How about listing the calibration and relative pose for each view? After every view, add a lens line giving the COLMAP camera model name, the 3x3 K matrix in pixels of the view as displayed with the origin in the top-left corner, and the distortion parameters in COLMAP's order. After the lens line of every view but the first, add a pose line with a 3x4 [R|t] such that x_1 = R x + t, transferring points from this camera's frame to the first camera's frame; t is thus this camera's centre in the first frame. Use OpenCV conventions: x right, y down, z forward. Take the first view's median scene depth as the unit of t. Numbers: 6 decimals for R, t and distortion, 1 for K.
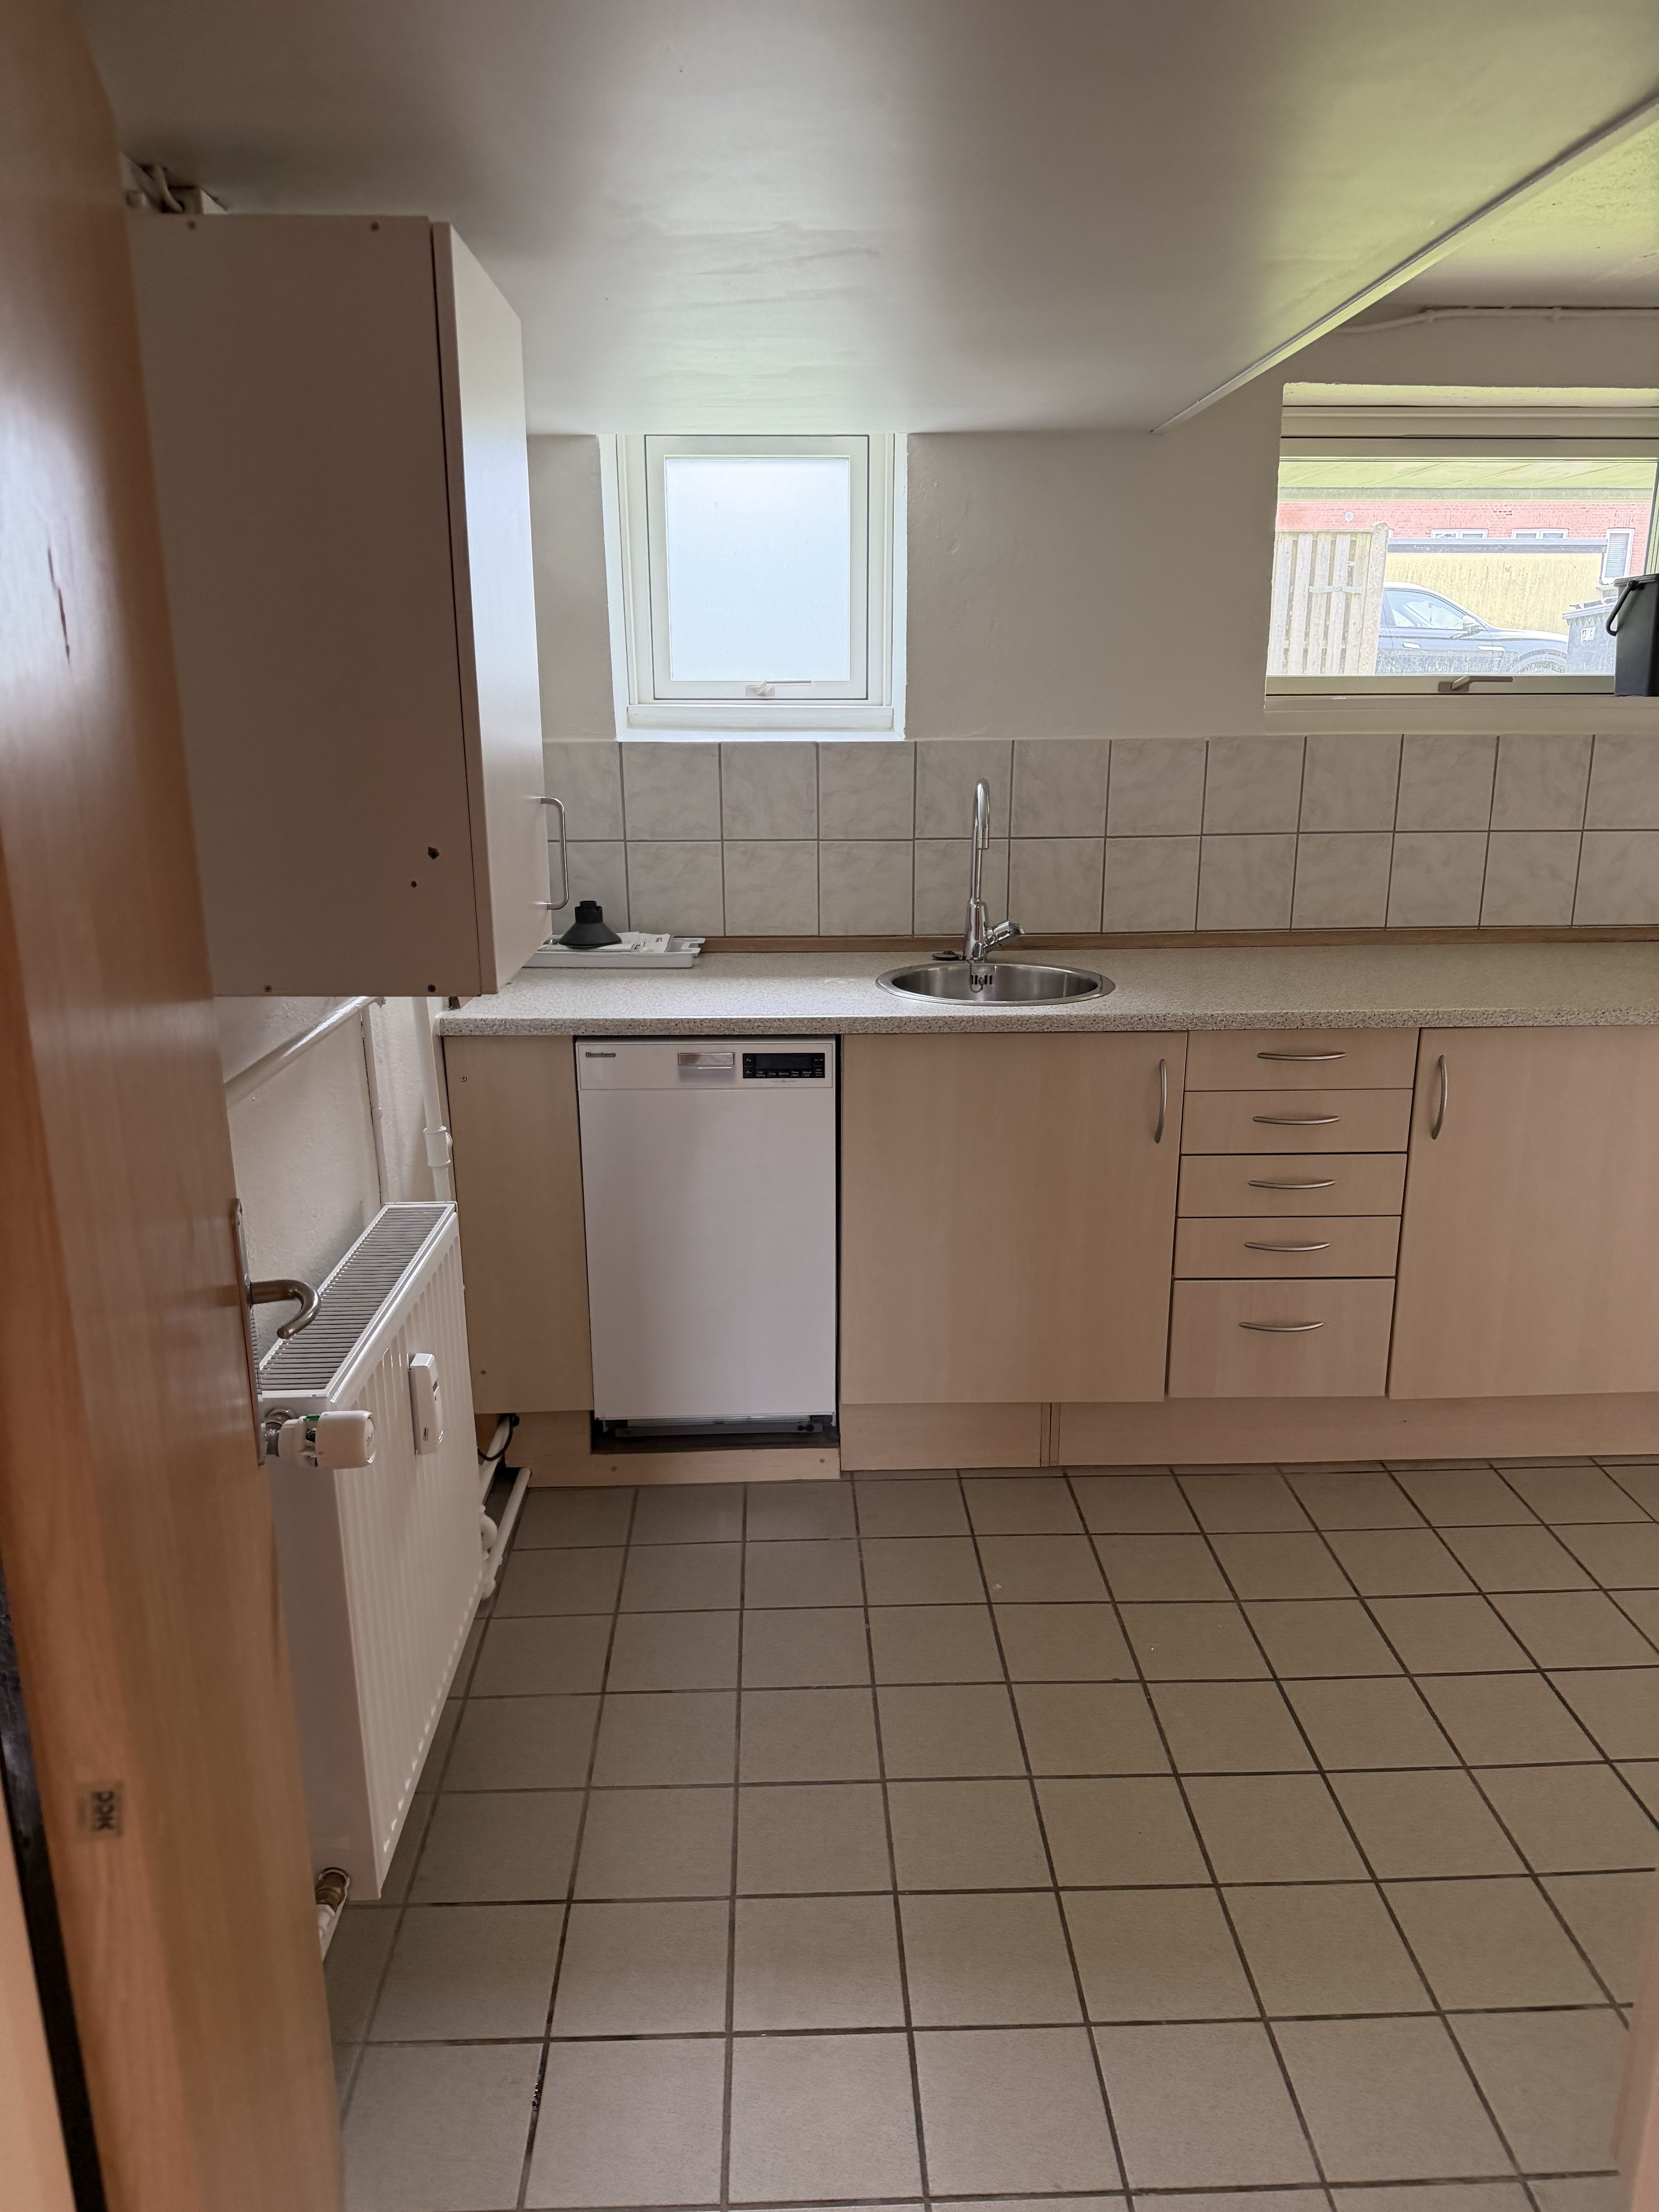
lens RADIAL K [[1558.3, 0, 828.6], [0, 1558.3, 1120.6], [0, 0, 1]] dist [0.164042, -0.260507]
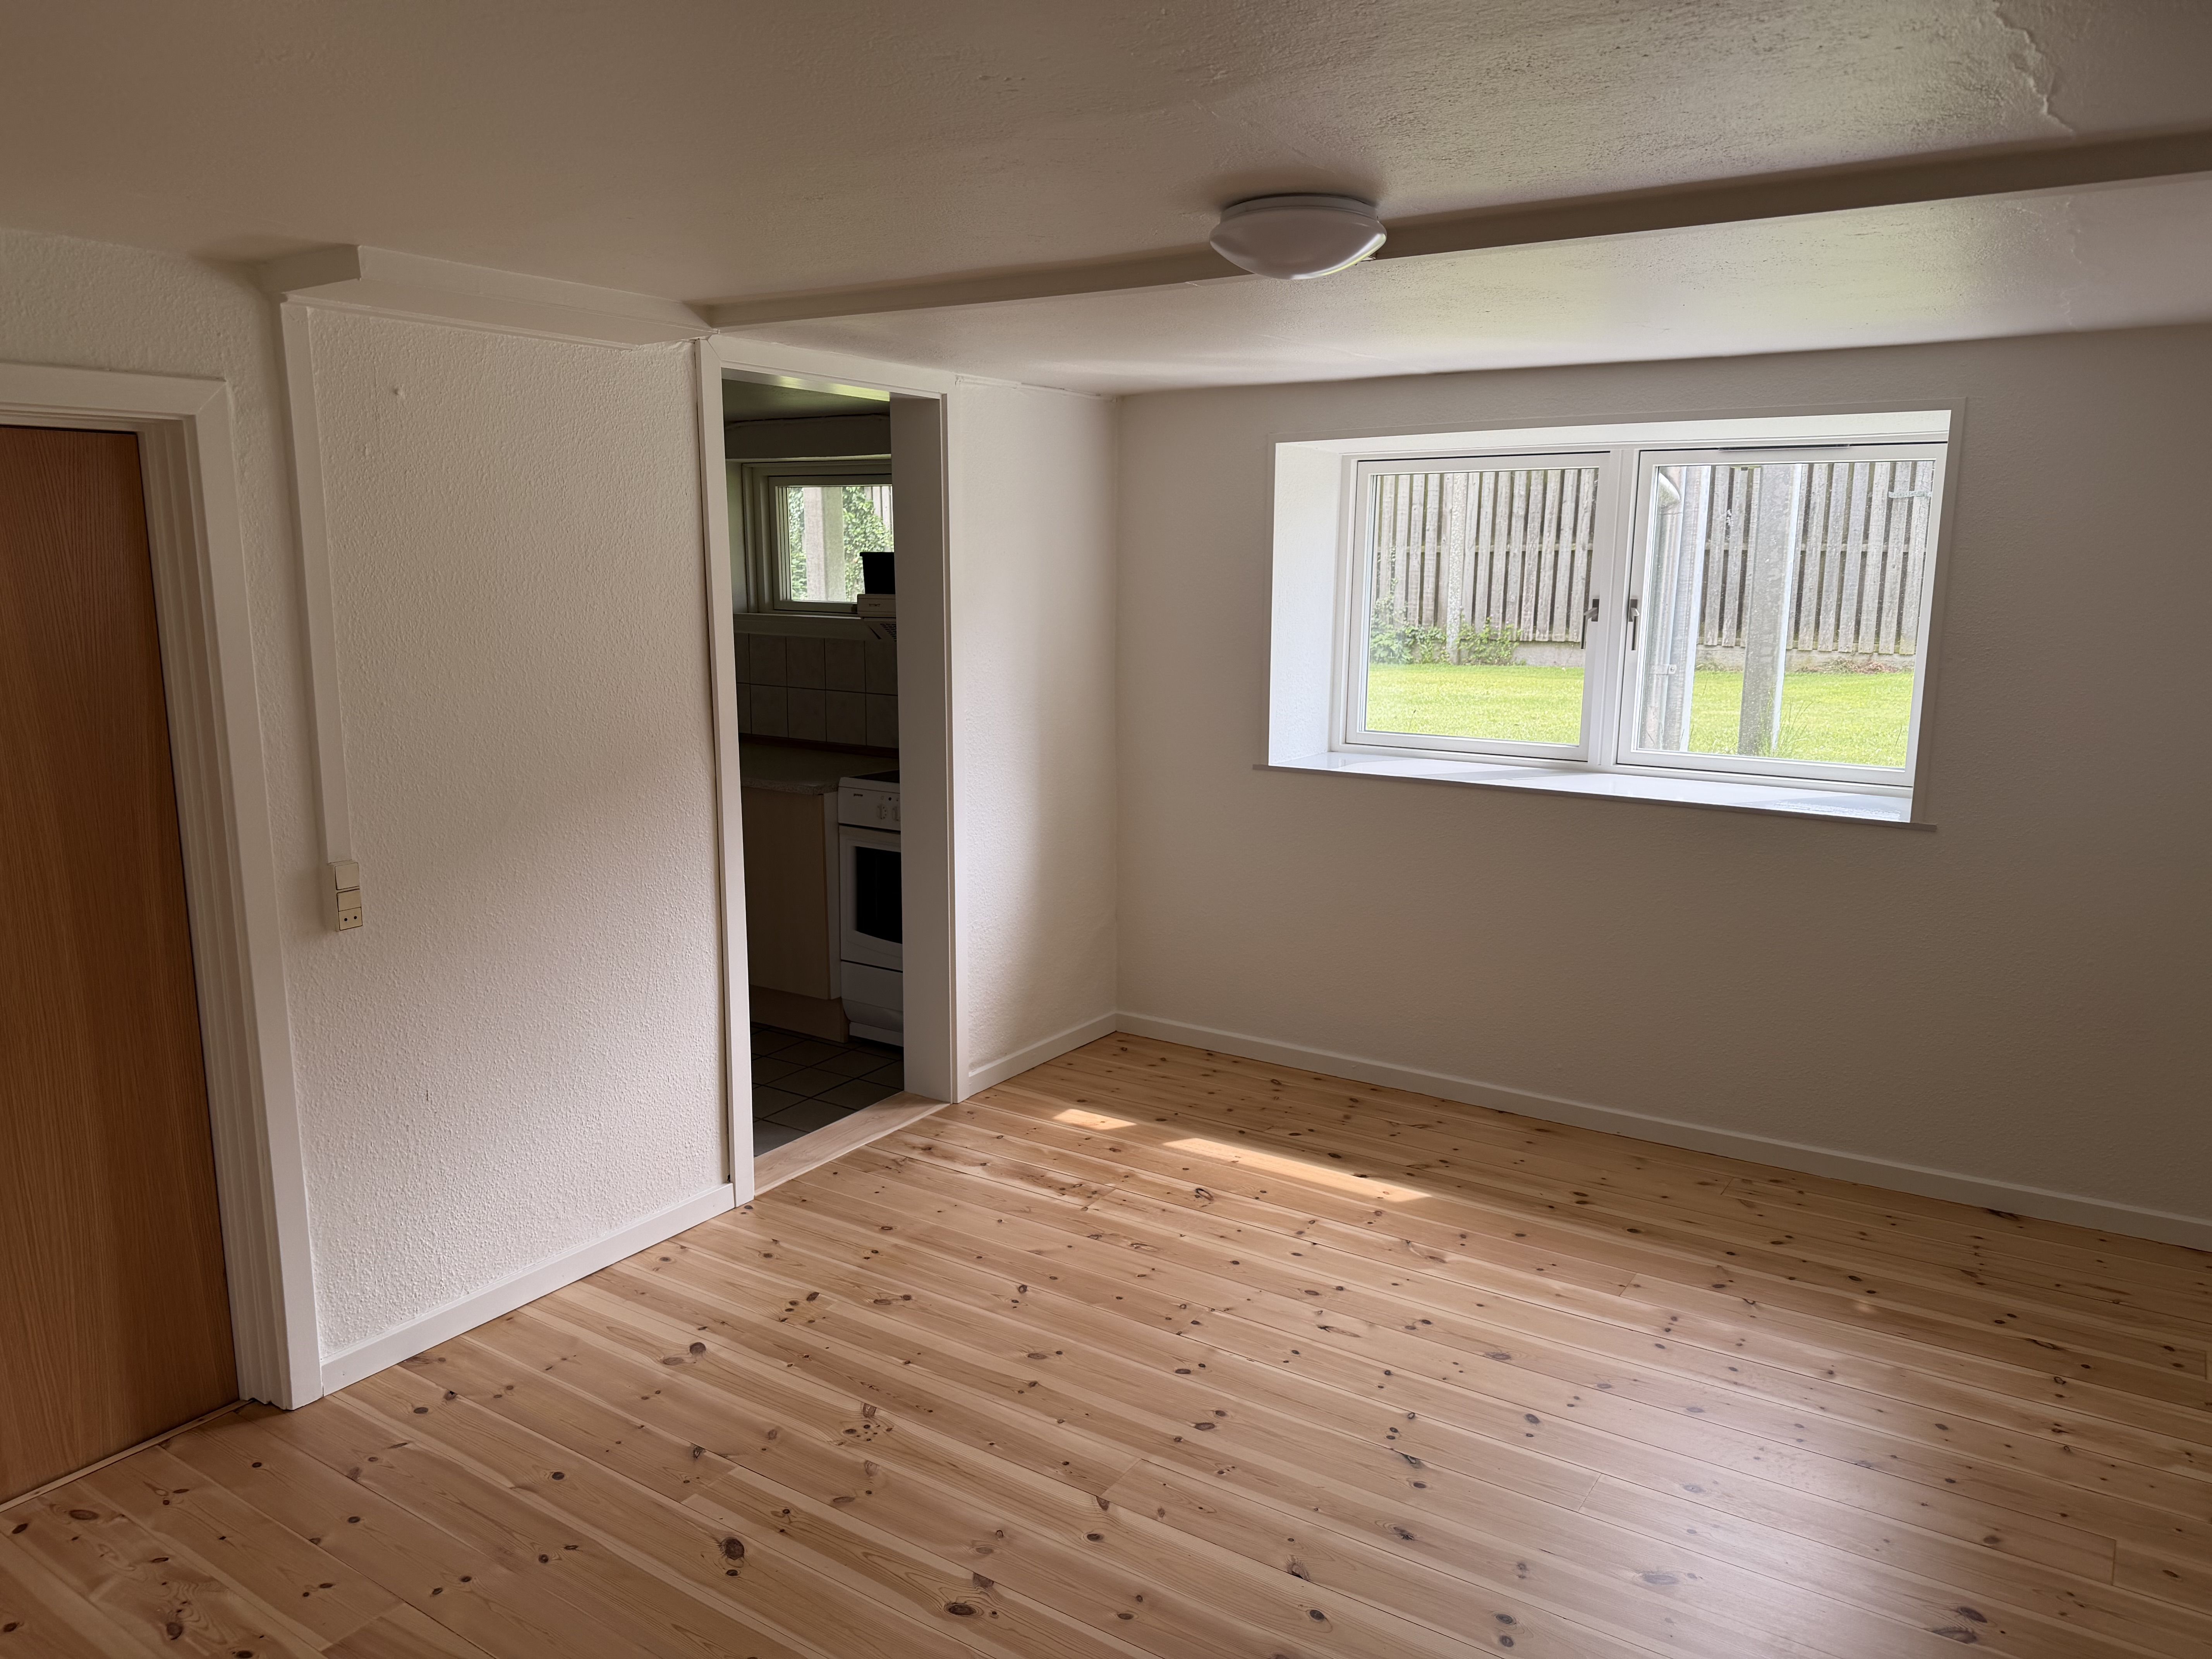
lens RADIAL K [[1558.3, 0, 1106.0], [0, 1558.3, 829.5], [0, 0, 1]] dist [0.164042, -0.260507]
pose [[0.809998, 0.109414, -0.576135, 1.794881], [-0.164425, 0.985406, -0.044030, 0.000917], [0.562909, 0.130396, 0.816168, -0.258344]]
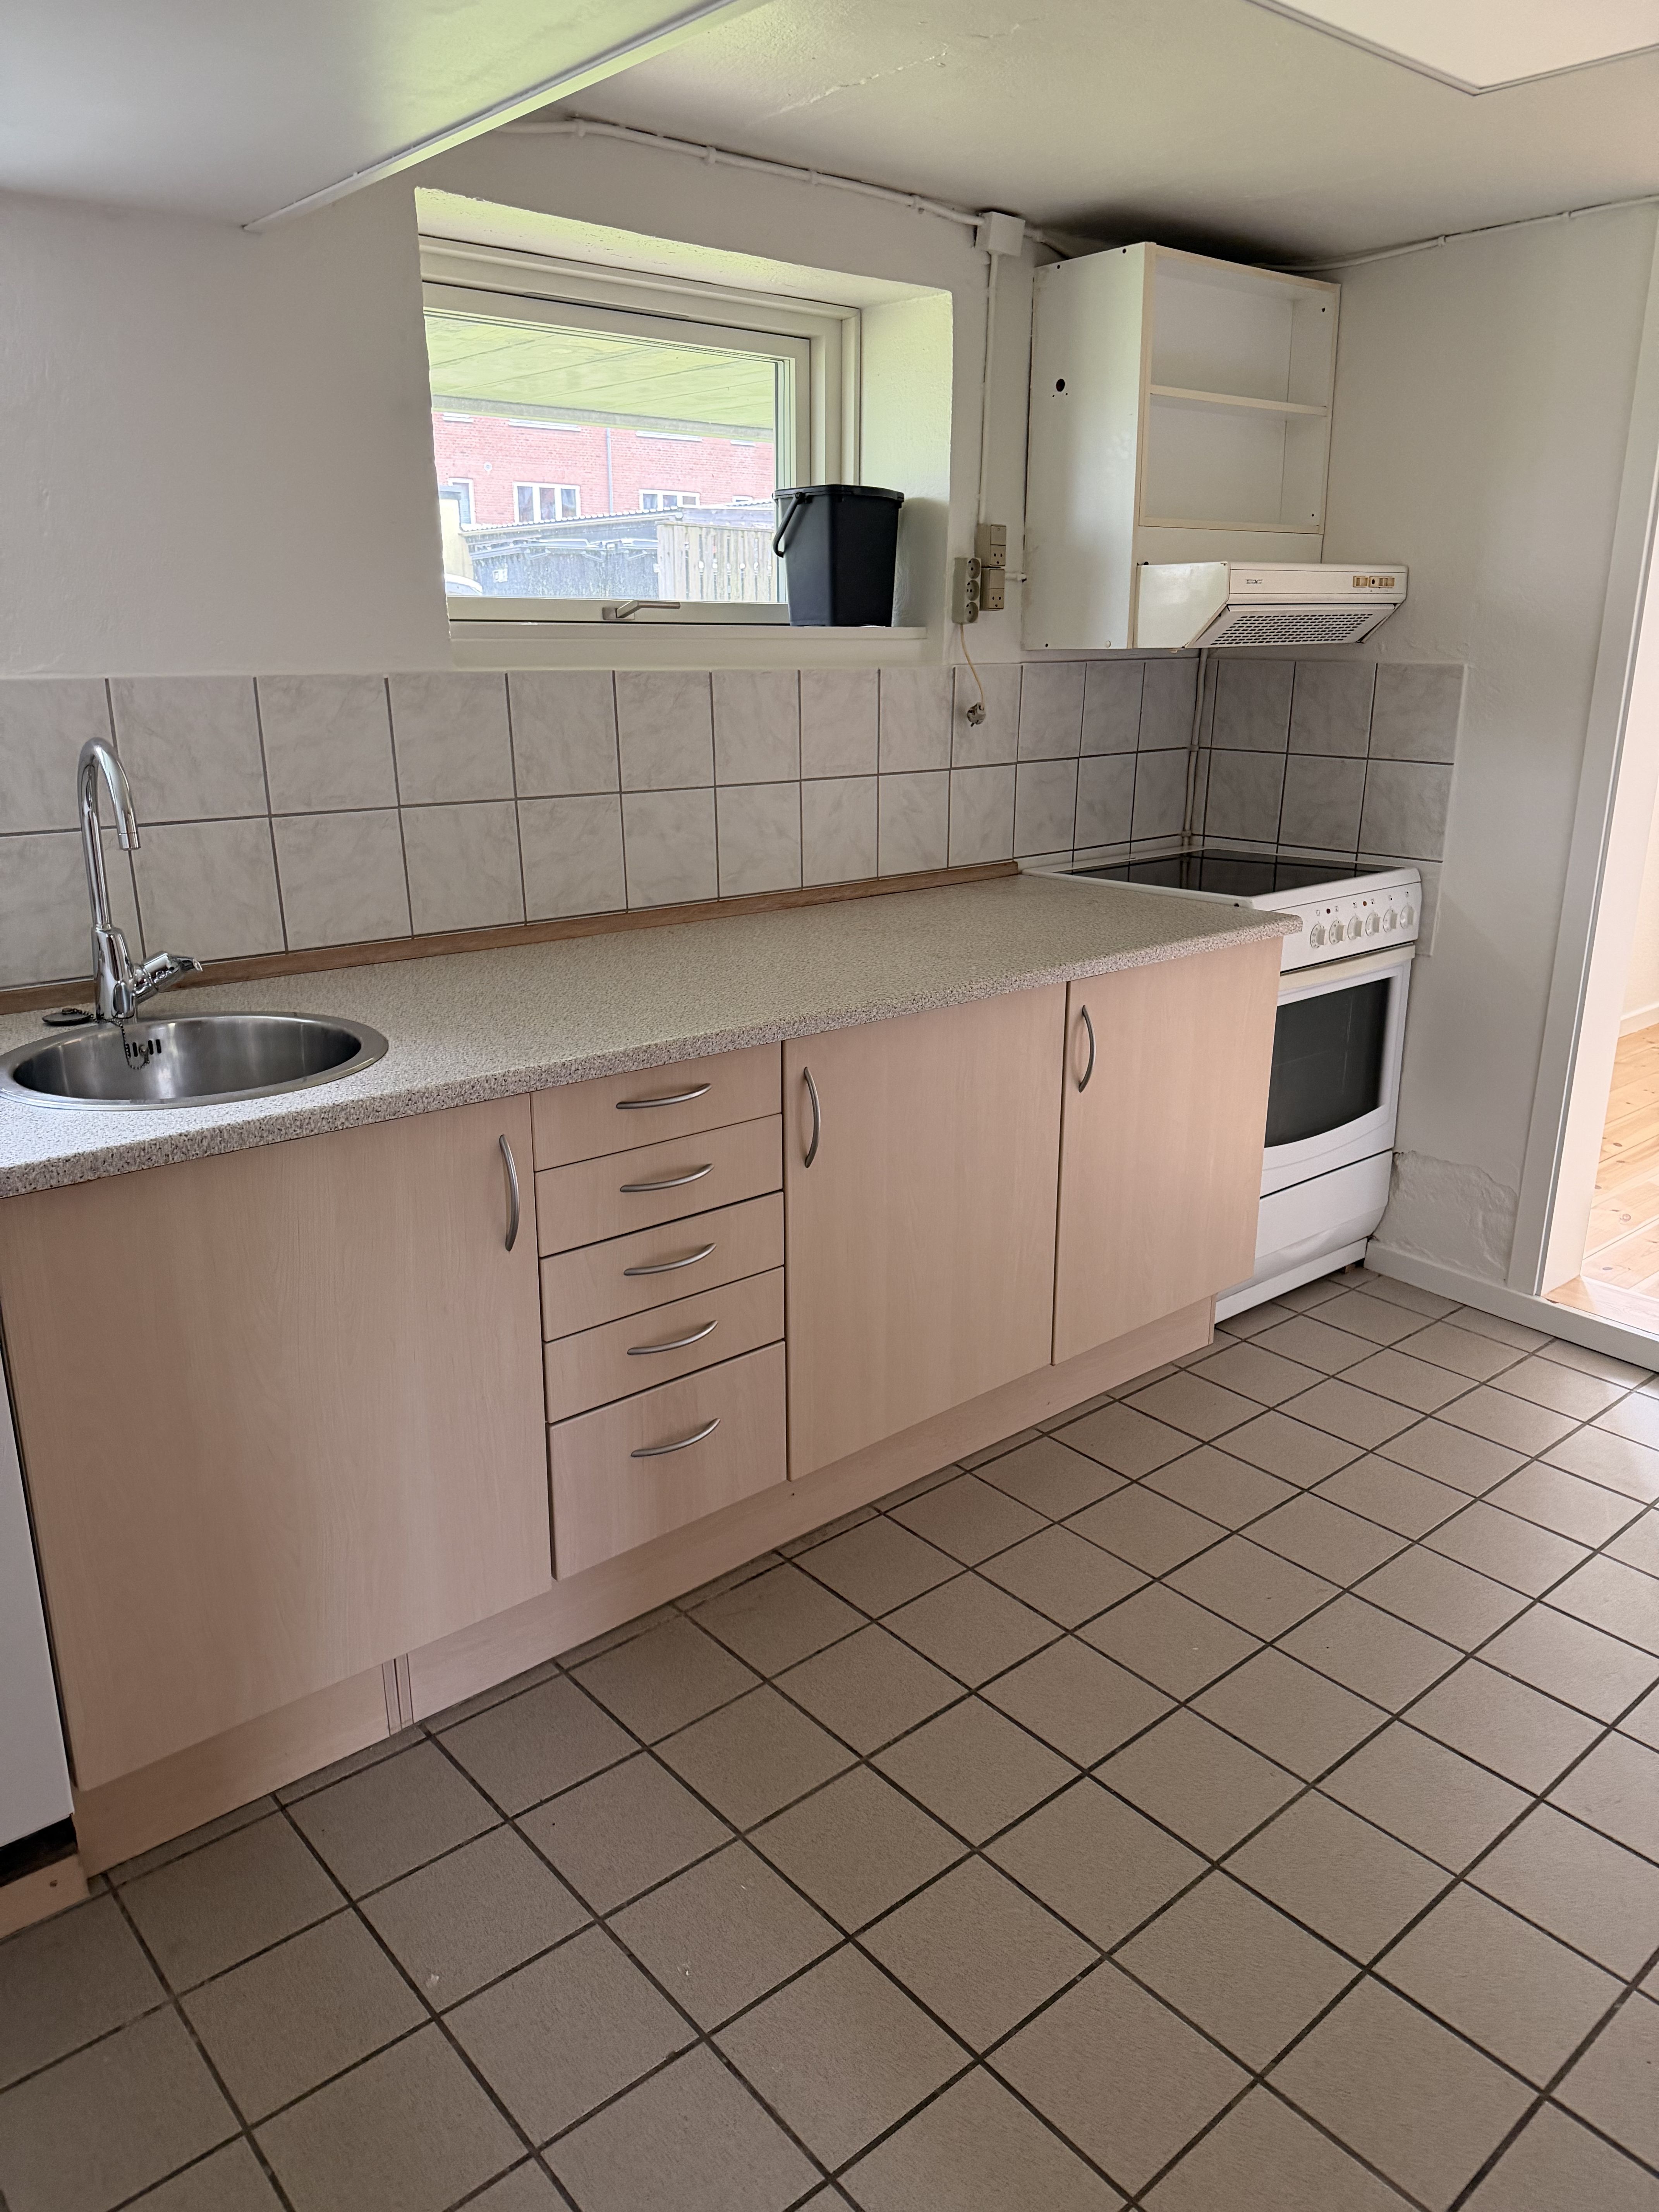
lens RADIAL K [[1558.3, 0, 828.6], [0, 1558.3, 1120.6], [0, 0, 1]] dist [0.164042, -0.260507]
pose [[0.782164, -0.184482, 0.595136, -0.075479], [0.163967, 0.982439, 0.089043, -0.070775], [-0.601111, 0.027936, 0.798677, 0.295545]]
